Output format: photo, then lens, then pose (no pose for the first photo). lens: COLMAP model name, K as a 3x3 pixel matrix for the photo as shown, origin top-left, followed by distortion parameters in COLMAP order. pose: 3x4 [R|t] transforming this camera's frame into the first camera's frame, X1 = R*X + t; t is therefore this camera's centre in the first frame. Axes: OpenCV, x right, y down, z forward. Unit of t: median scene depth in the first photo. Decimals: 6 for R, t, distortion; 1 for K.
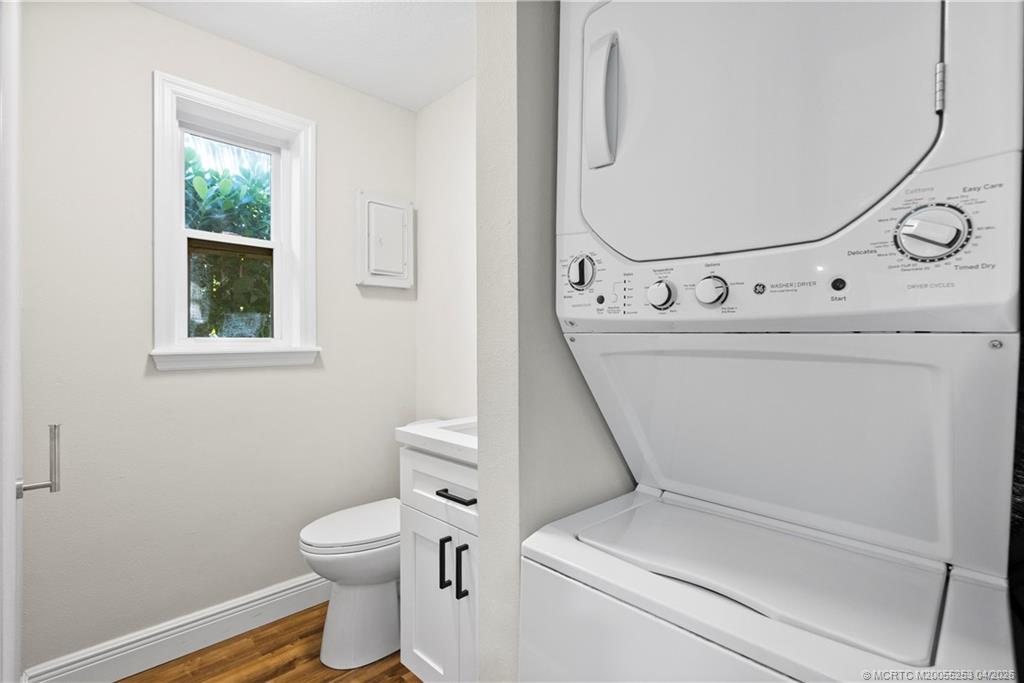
lens RADIAL K [[473.4, 0, 514.4], [0, 473.4, 342.0], [0, 0, 1]] dist [0.000464, -0.000063]
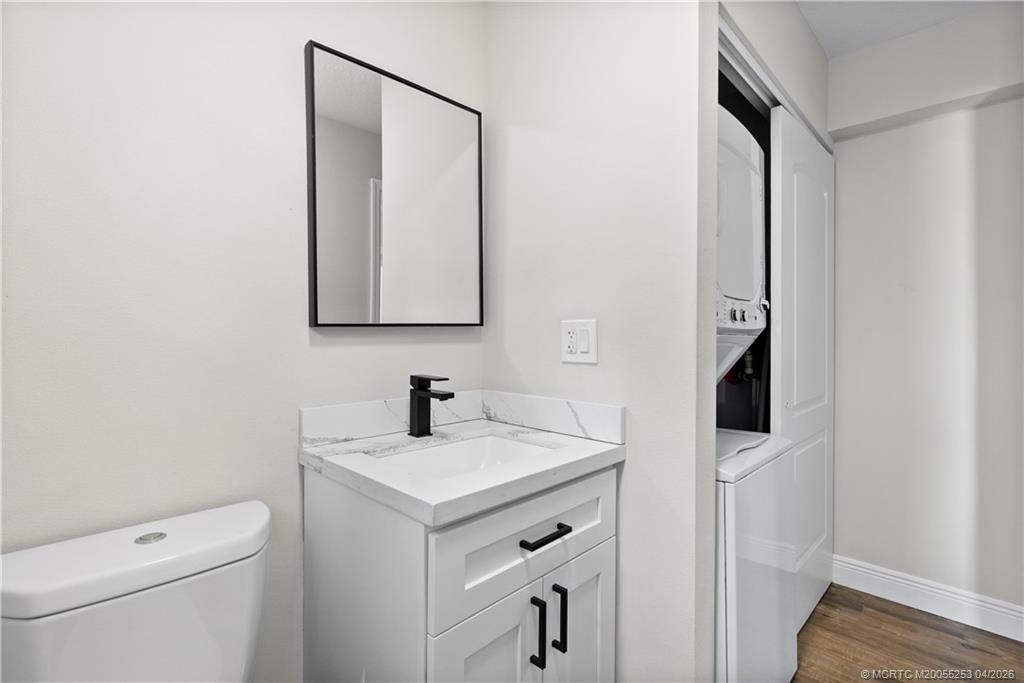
lens RADIAL K [[473.4, 0, 511.8], [0, 473.4, 343.9], [0, 0, 1]] dist [0.000464, -0.000063]
pose [[-0.012380, 0.000665, 0.999923, -1.065607], [0.009318, 0.999956, -0.000550, 0.004961], [-0.999880, 0.009311, -0.012385, 1.238299]]
